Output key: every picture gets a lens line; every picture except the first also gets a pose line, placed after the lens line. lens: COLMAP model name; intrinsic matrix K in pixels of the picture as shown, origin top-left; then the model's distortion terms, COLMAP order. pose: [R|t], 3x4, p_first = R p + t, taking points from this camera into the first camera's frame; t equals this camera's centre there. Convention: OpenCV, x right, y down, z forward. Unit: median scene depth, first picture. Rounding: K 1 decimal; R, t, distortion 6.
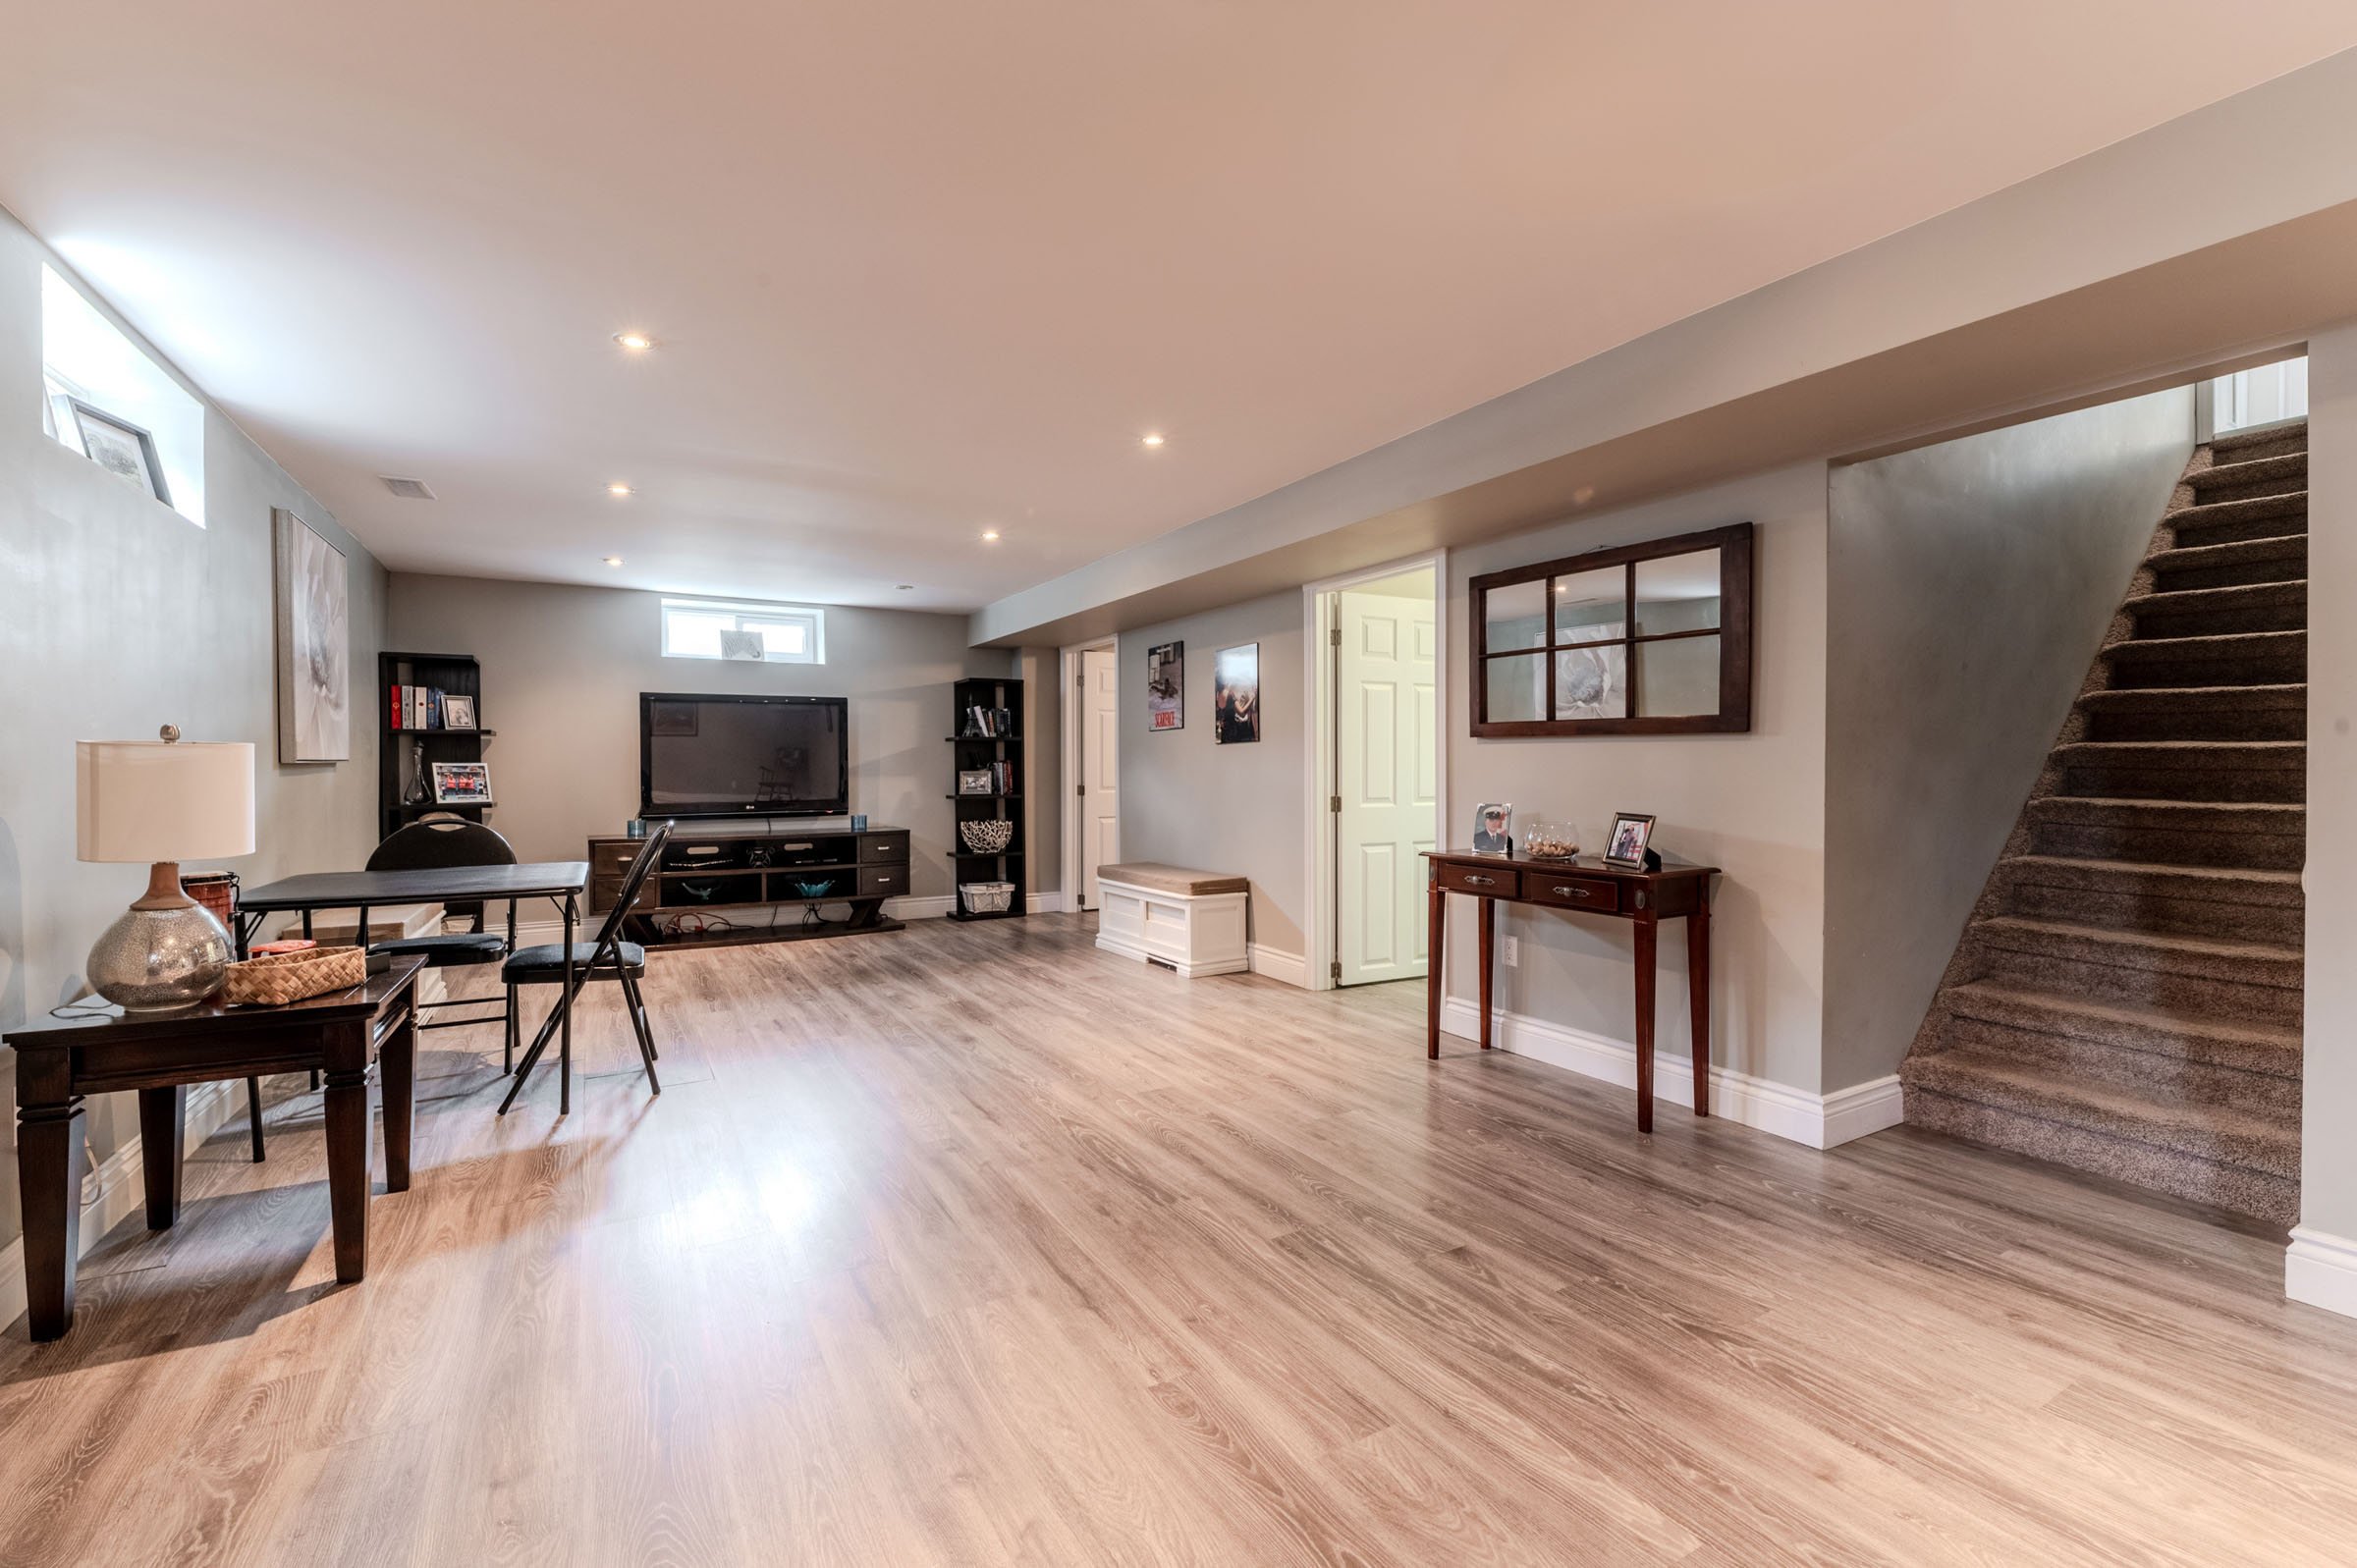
lens RADIAL K [[1006.2, 0, 1153.6], [0, 1006.2, 781.0], [0, 0, 1]] dist [-0.000369, -0.000045]
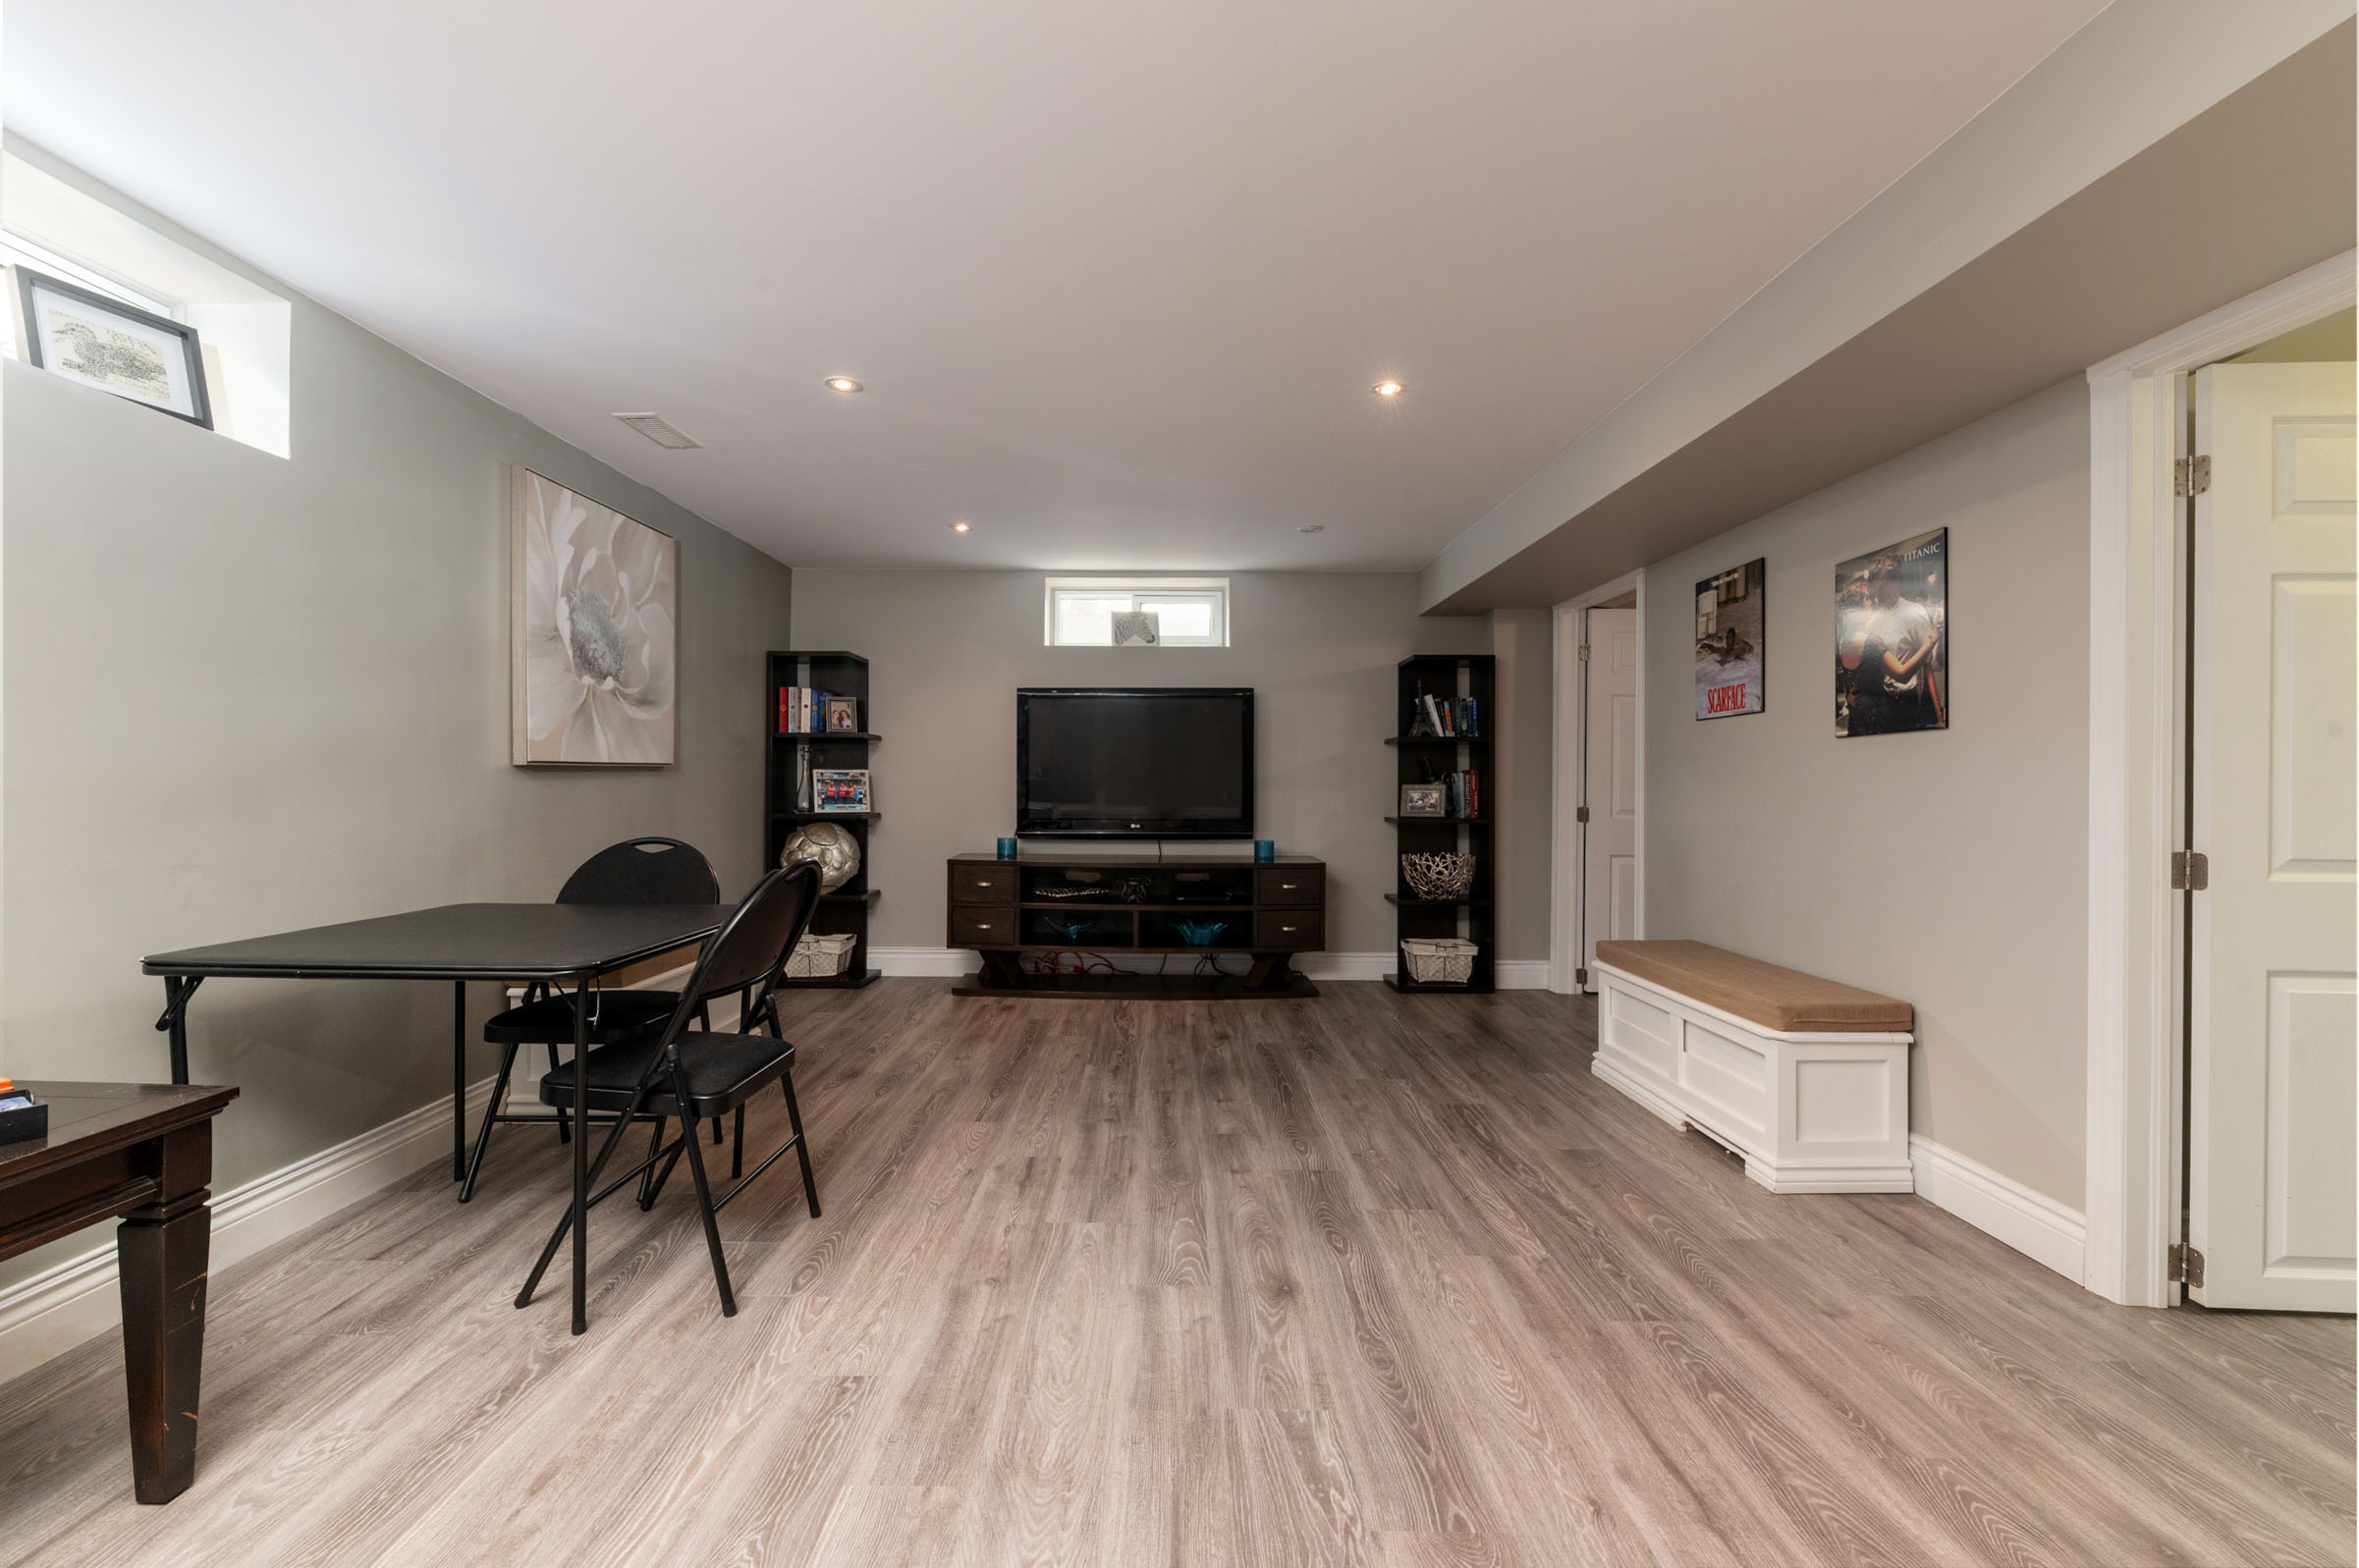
lens RADIAL K [[987.2, 0, 1158.4], [0, 987.2, 781.9], [0, 0, 1]] dist [-0.000846, -0.000058]
pose [[0.869783, 0.009802, -0.493338, 0.008569], [-0.015844, 0.999842, -0.008069, -0.003851], [0.493181, 0.014835, 0.869800, 0.391652]]
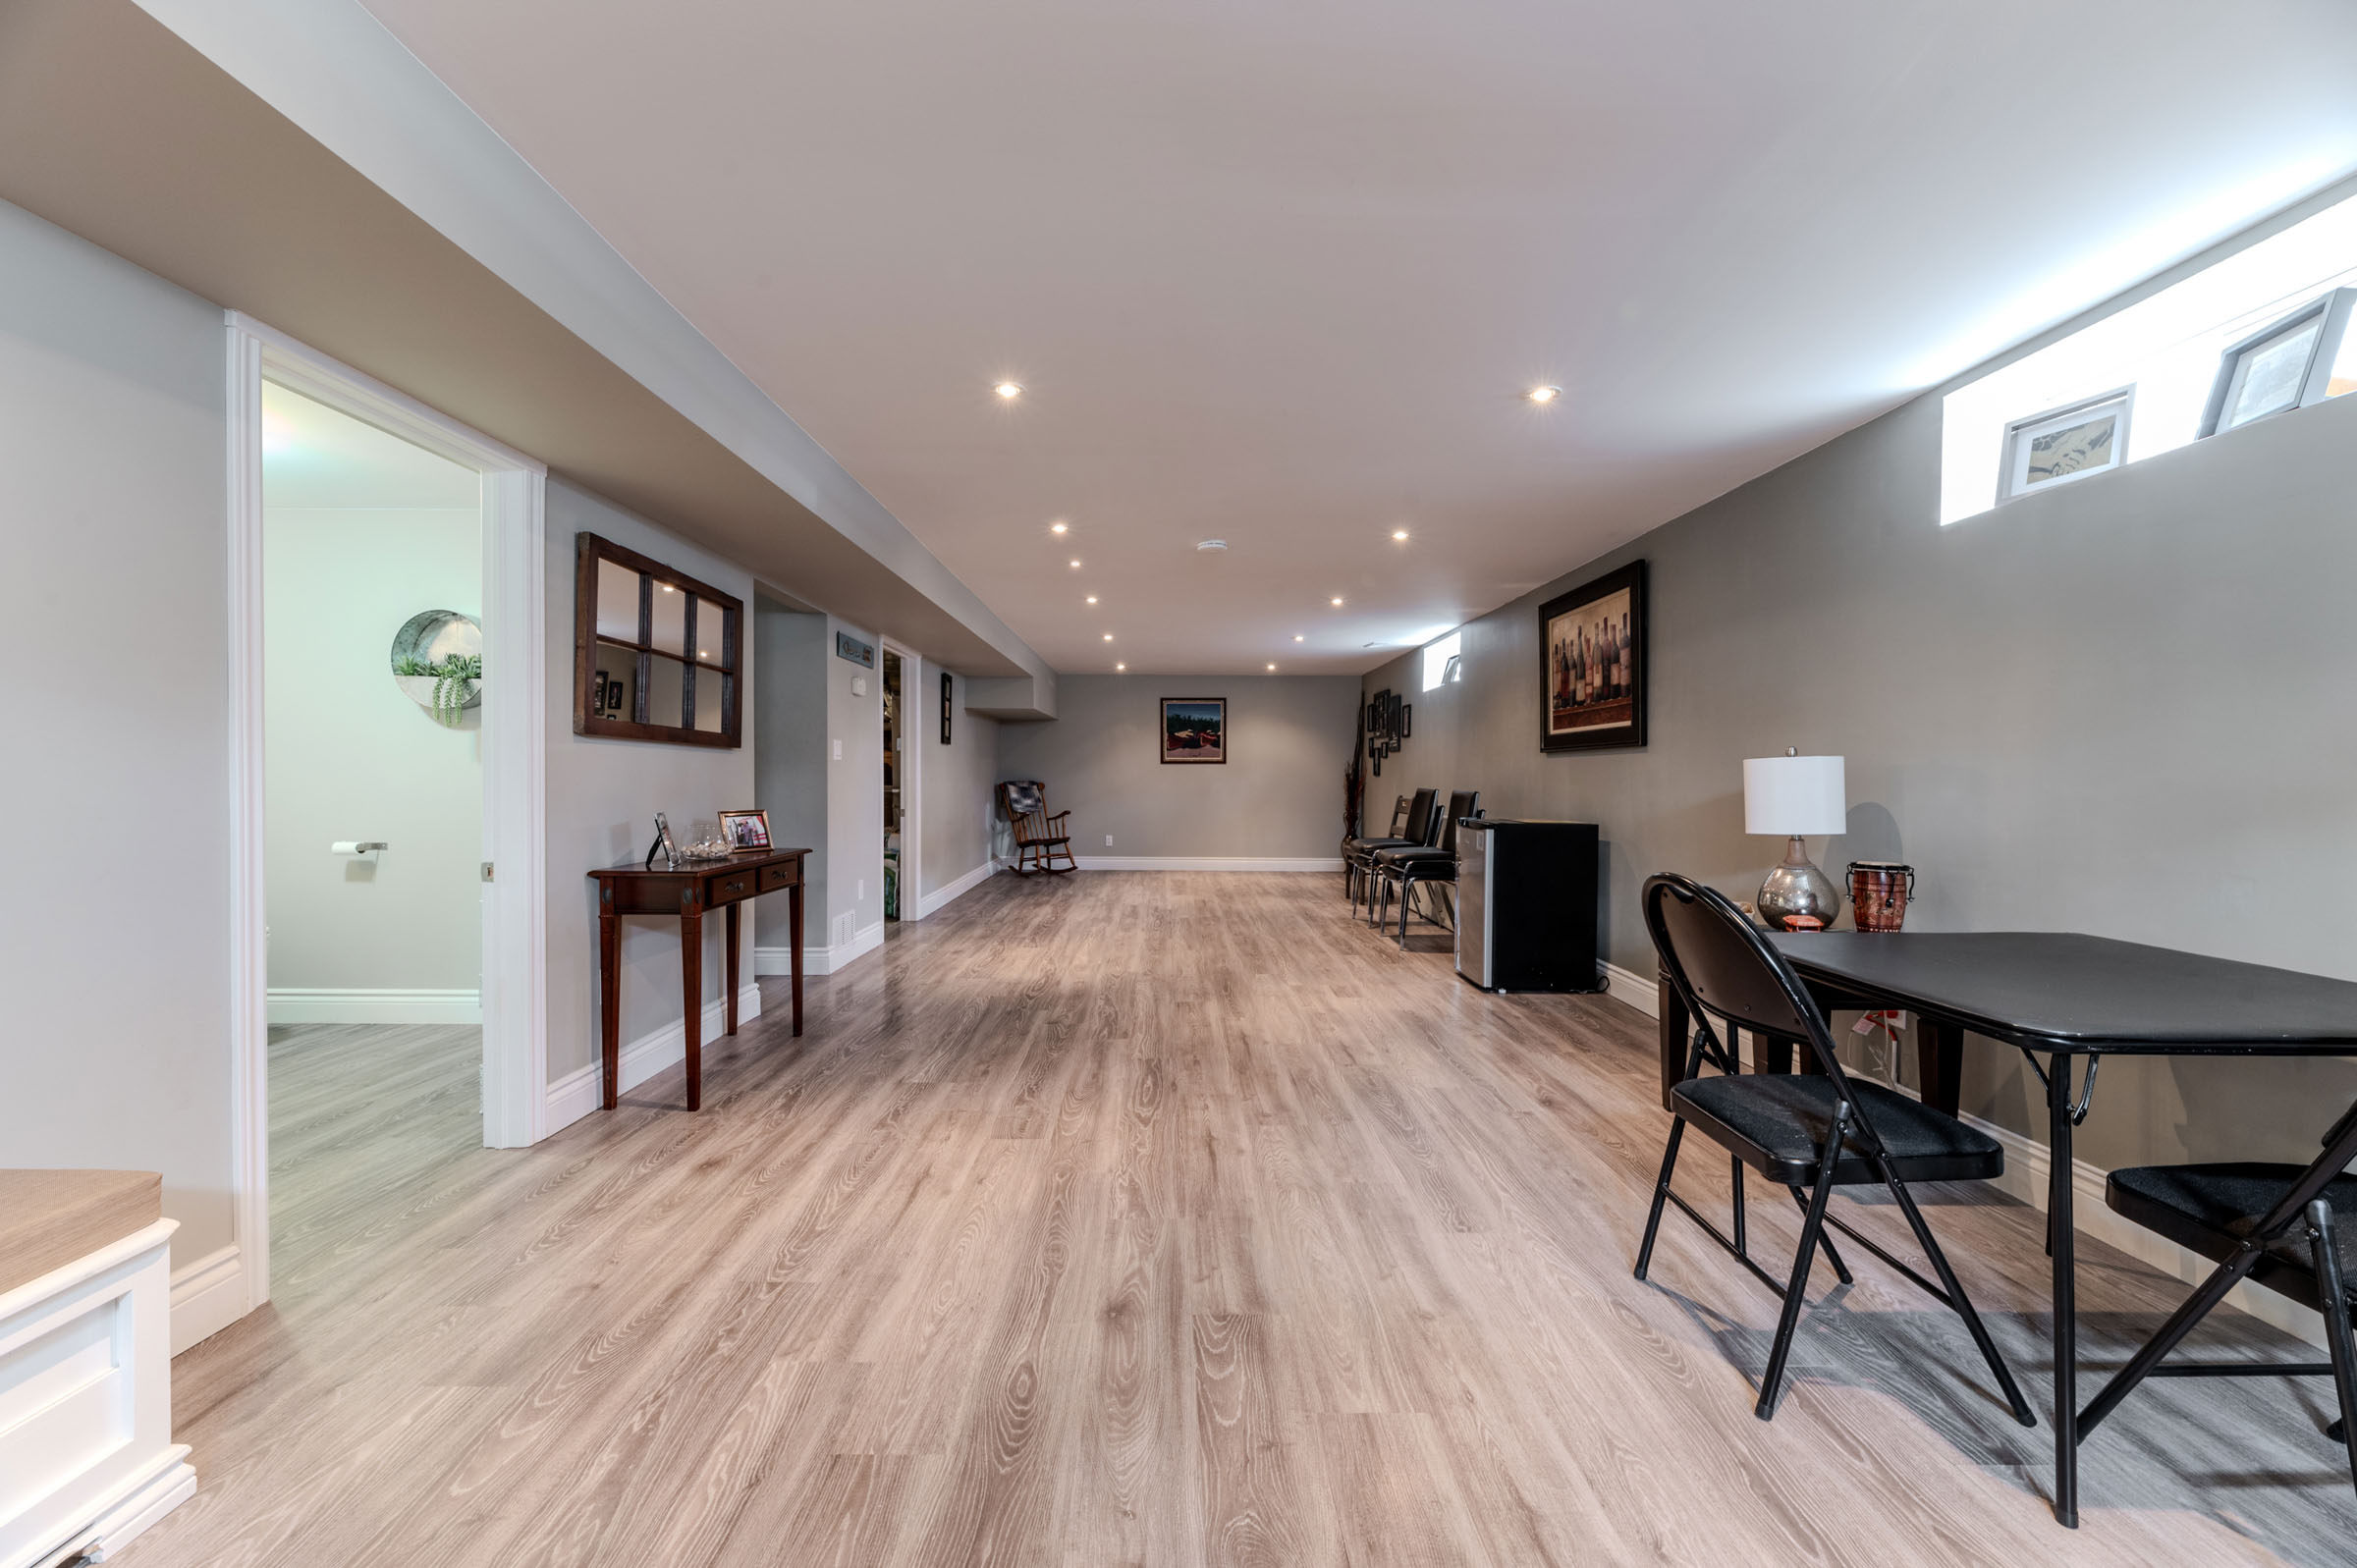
lens RADIAL K [[945.4, 0, 1178.5], [0, 945.4, 784.0], [0, 0, 1]] dist [-0.000290, 0.000327]
pose [[-0.881193, -0.004841, 0.472731, -0.330548], [0.004804, 0.999804, 0.019192, -0.011845], [-0.472732, 0.019182, -0.880998, 1.064800]]
